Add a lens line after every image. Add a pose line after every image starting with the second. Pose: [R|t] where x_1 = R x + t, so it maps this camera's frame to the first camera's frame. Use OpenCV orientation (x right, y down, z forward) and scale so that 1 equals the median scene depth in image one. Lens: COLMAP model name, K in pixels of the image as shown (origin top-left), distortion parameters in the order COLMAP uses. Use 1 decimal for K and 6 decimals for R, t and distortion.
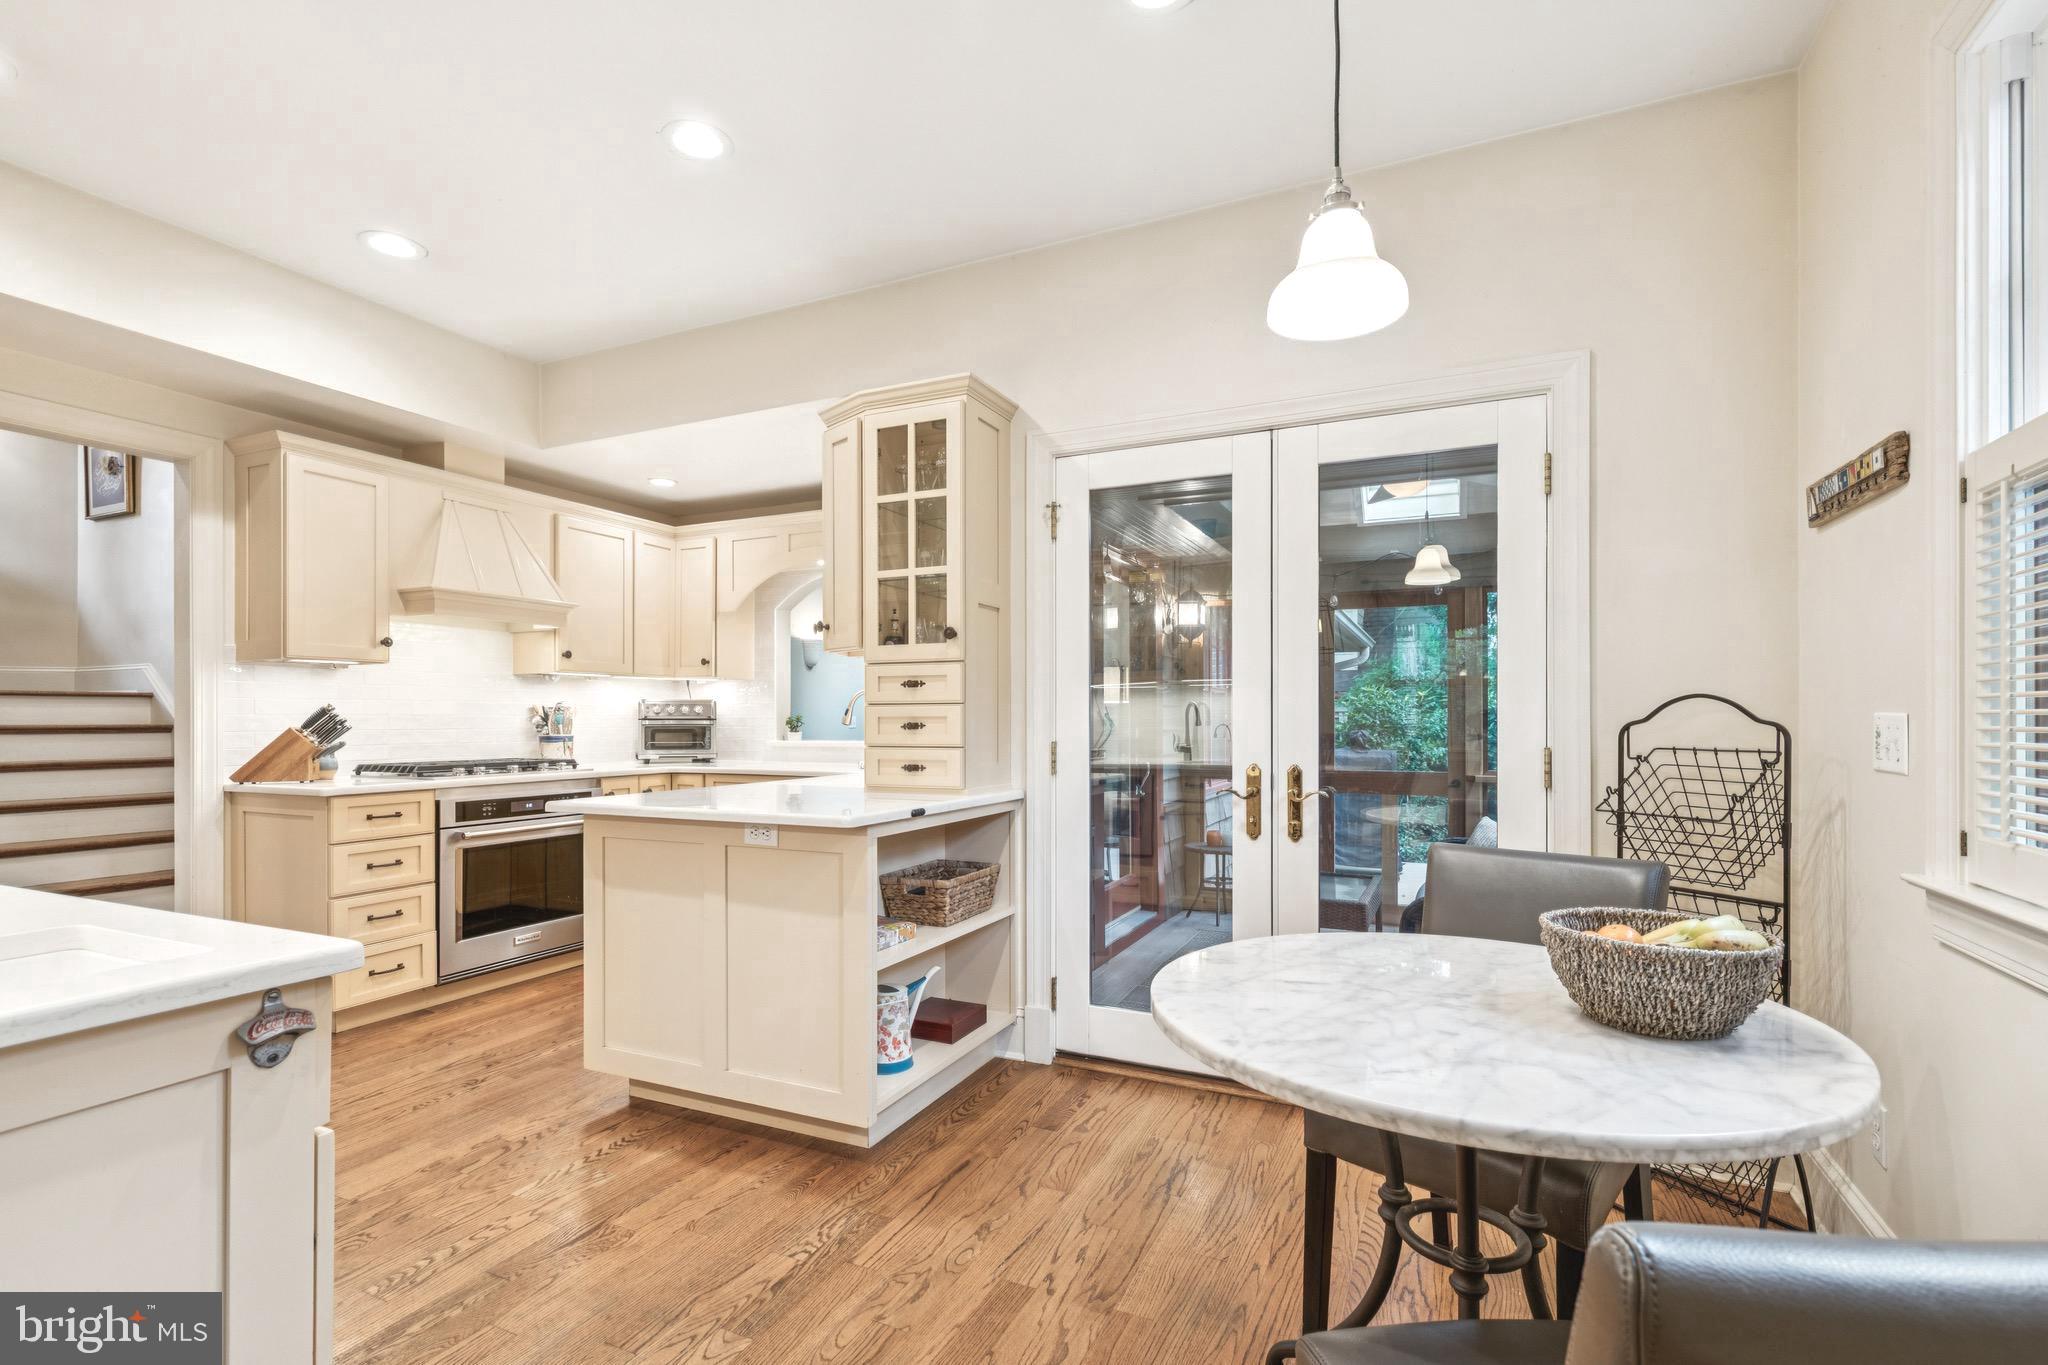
lens RADIAL K [[931.6, 0, 1059.3], [0, 931.6, 717.1], [0, 0, 1]] dist [-0.002307, -0.001193]
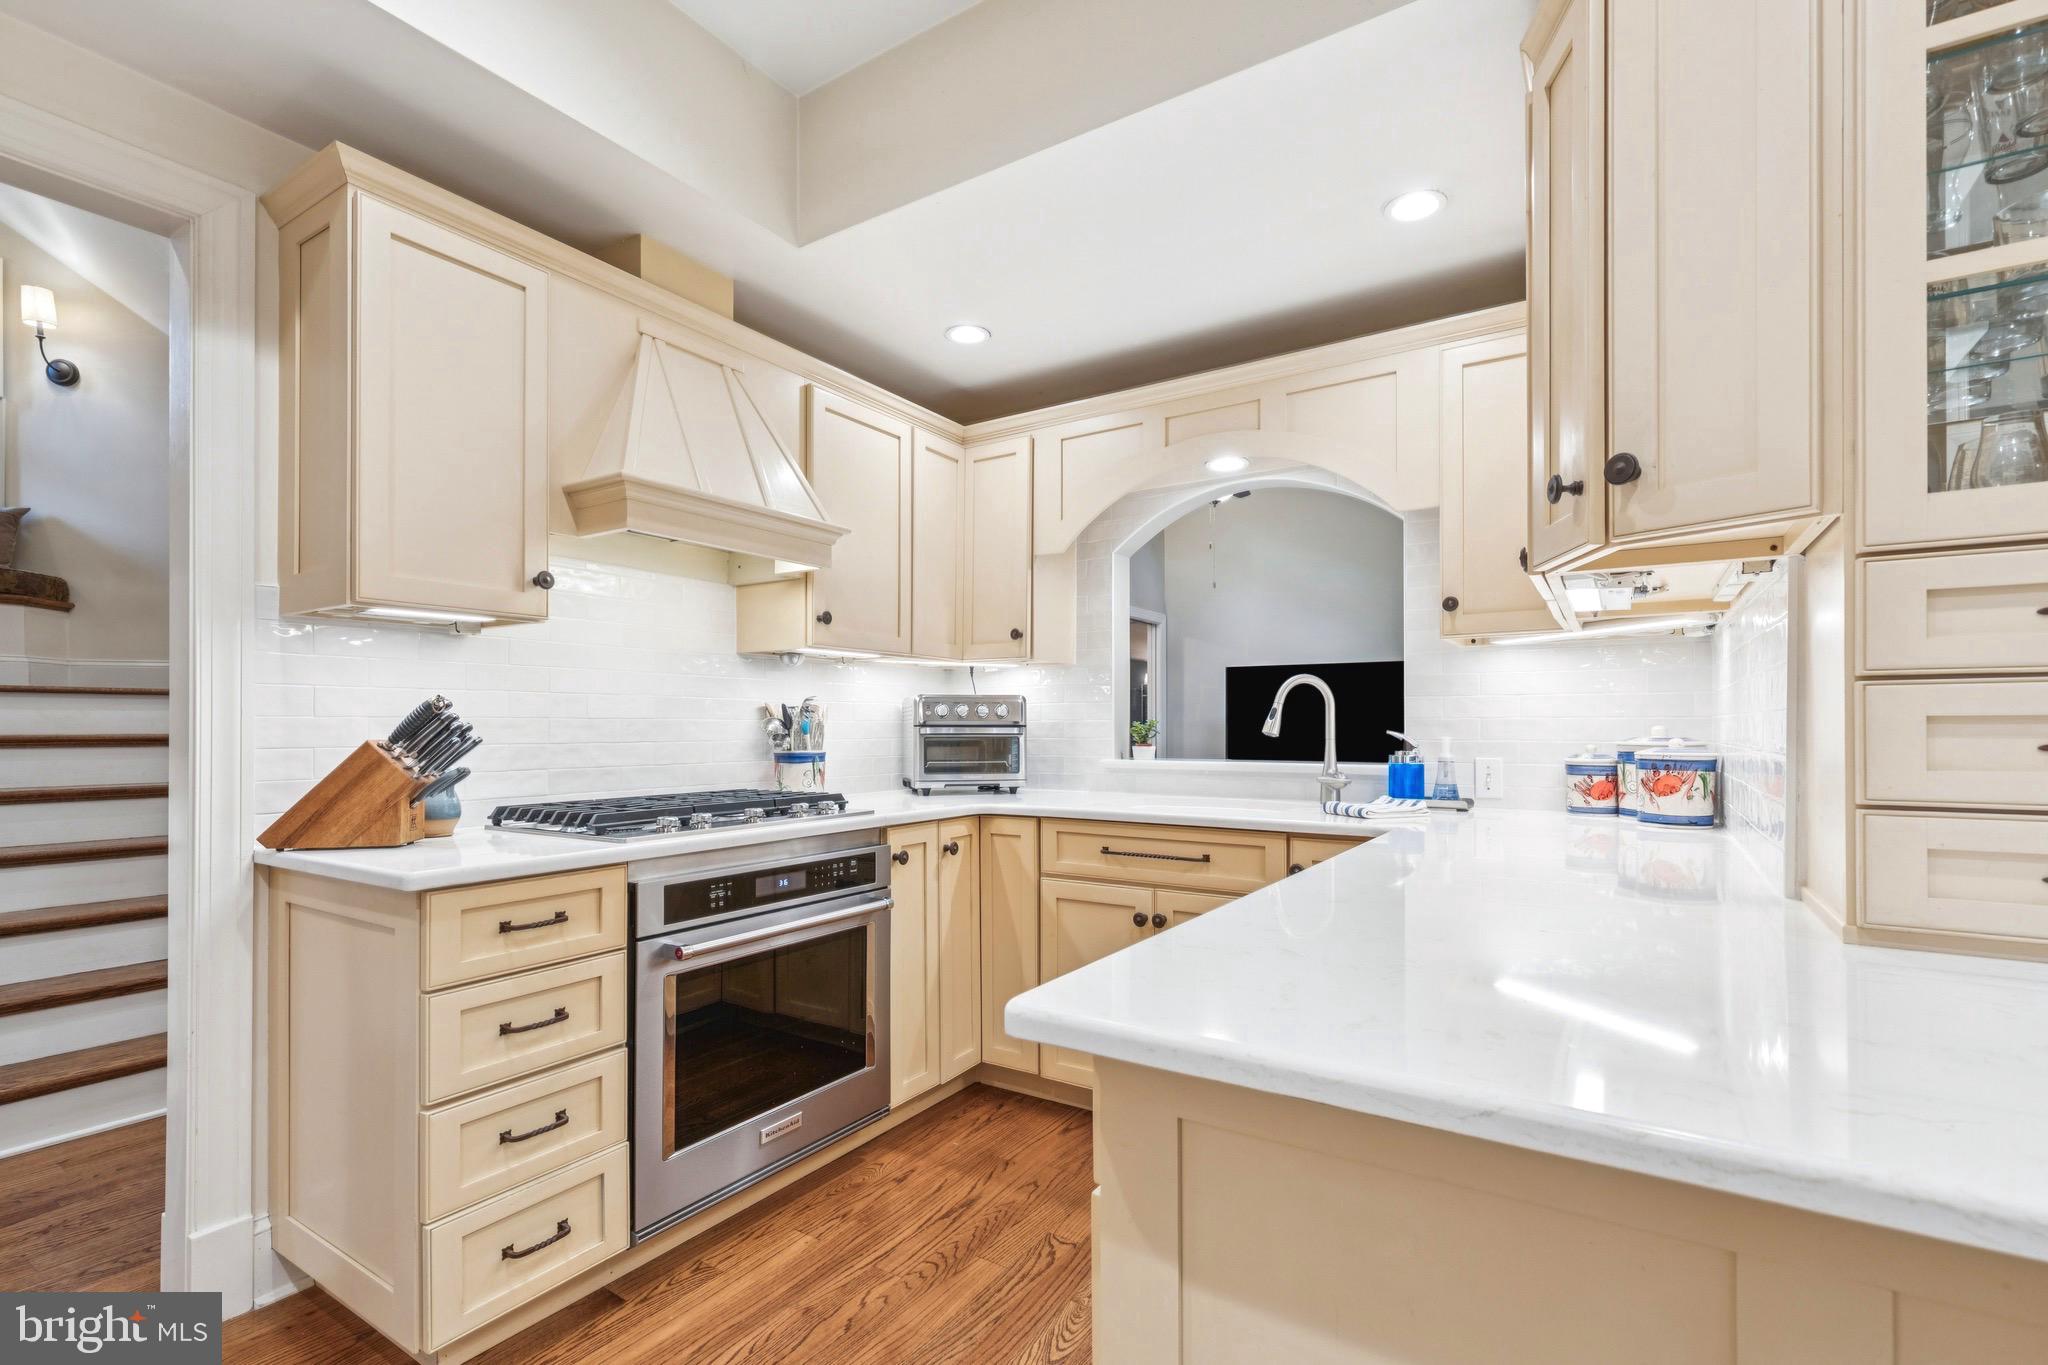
lens RADIAL K [[931.6, 0, 1059.8], [0, 931.6, 721.4], [0, 0, 1]] dist [-0.002307, -0.001193]
pose [[0.990566, 0.000714, -0.137035, -0.347965], [-0.001132, 0.999995, -0.002971, 0.001405], [0.137032, 0.003098, 0.990562, 0.499999]]
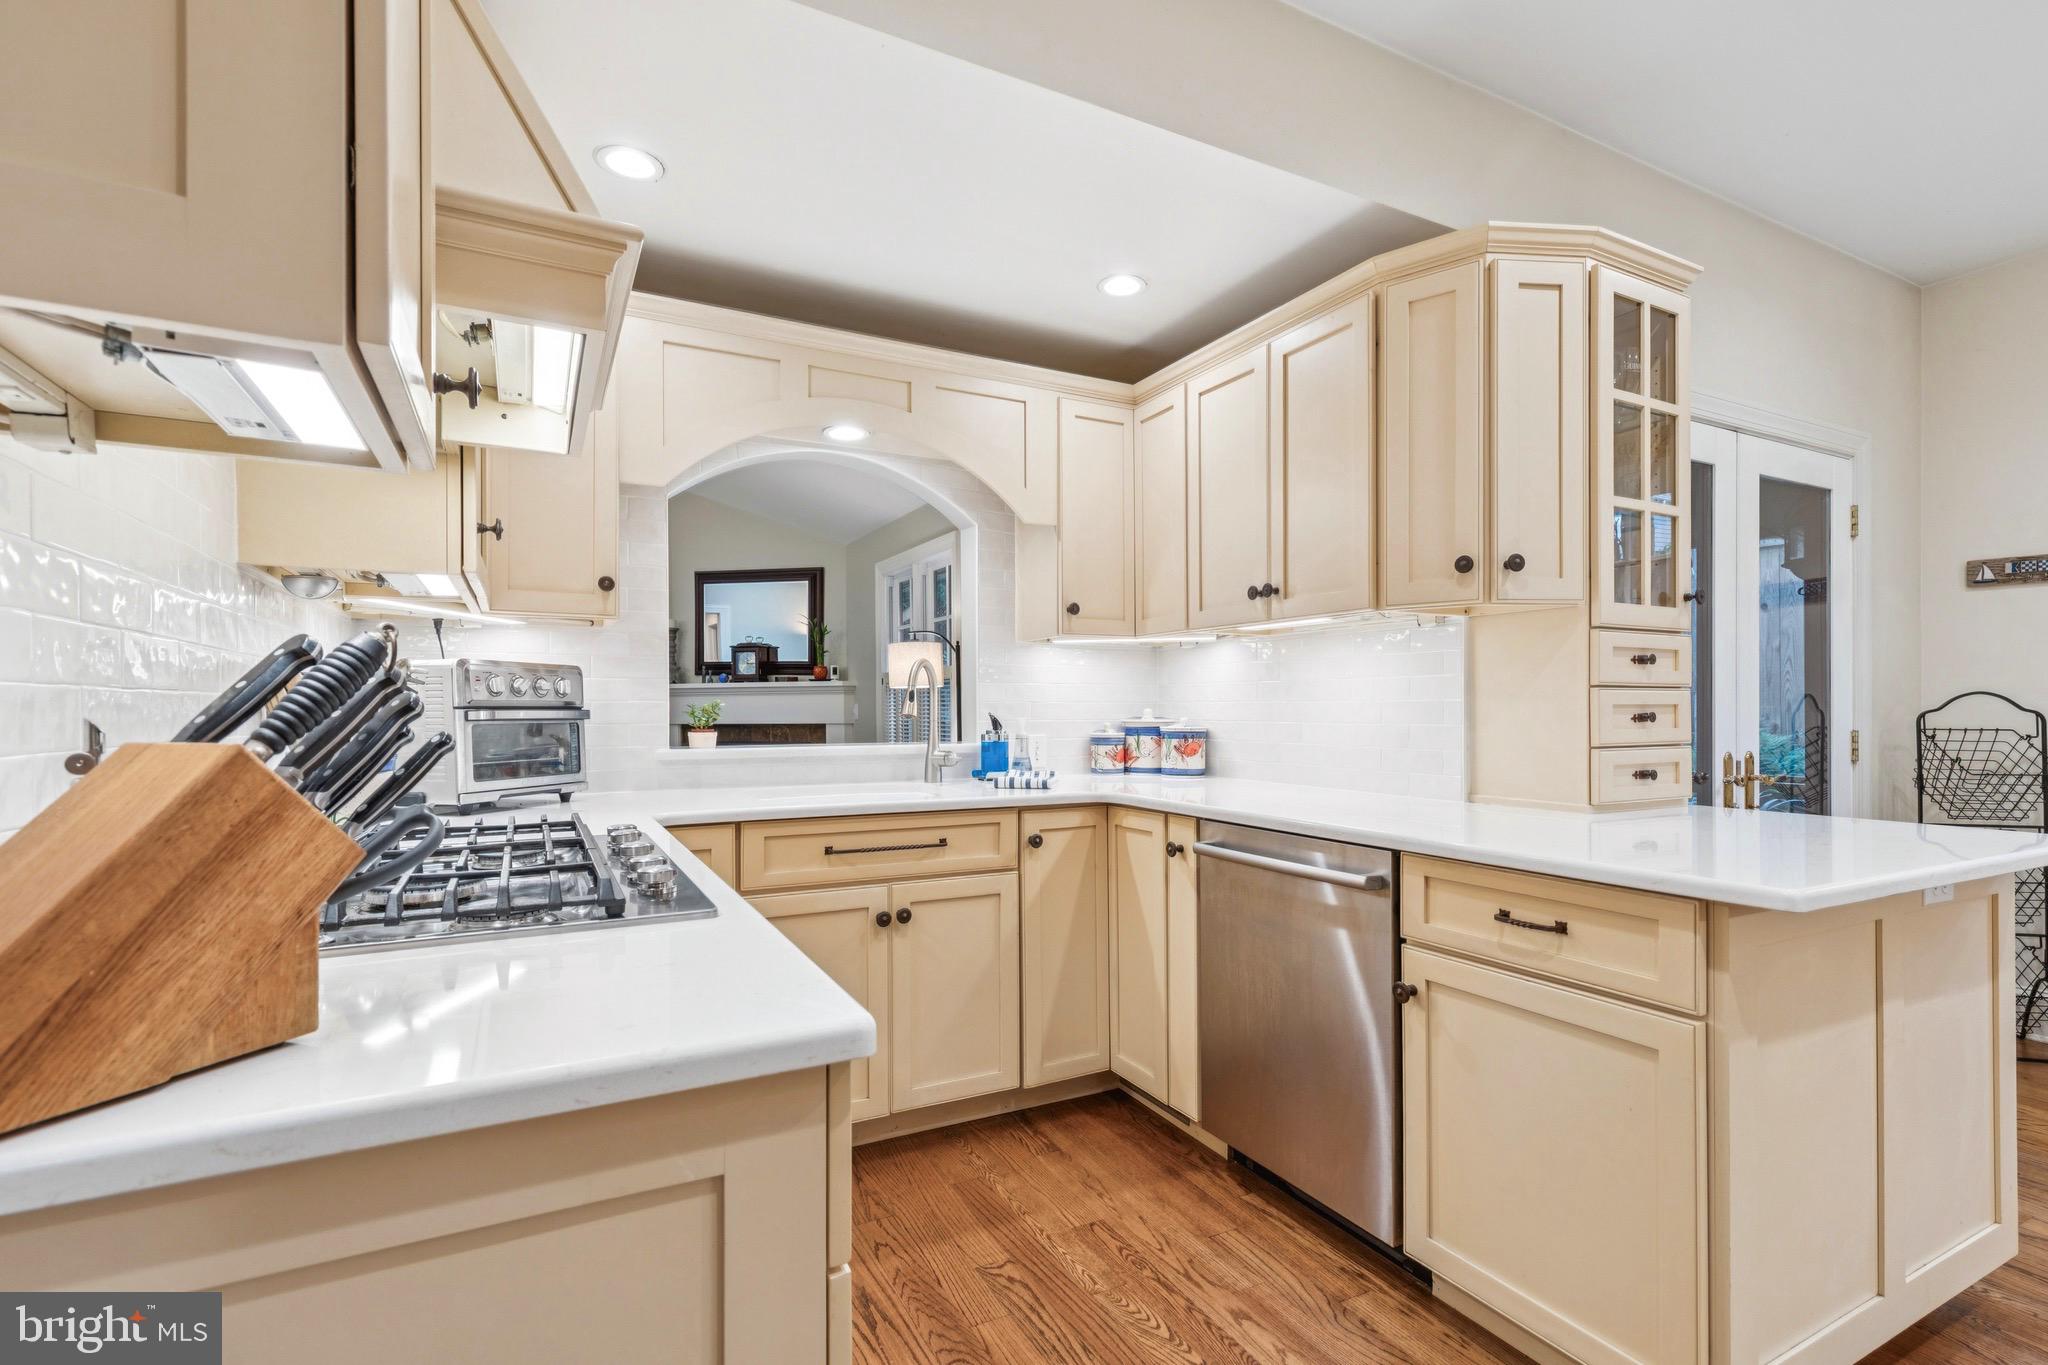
lens RADIAL K [[931.6, 0, 1018.1], [0, 931.6, 709.8], [0, 0, 1]] dist [-0.002307, -0.001193]
pose [[0.627879, 0.001161, 0.778310, -0.802114], [-0.001654, 0.999999, -0.000158, 0.003731], [-0.778309, -0.001188, 0.627880, 0.715378]]
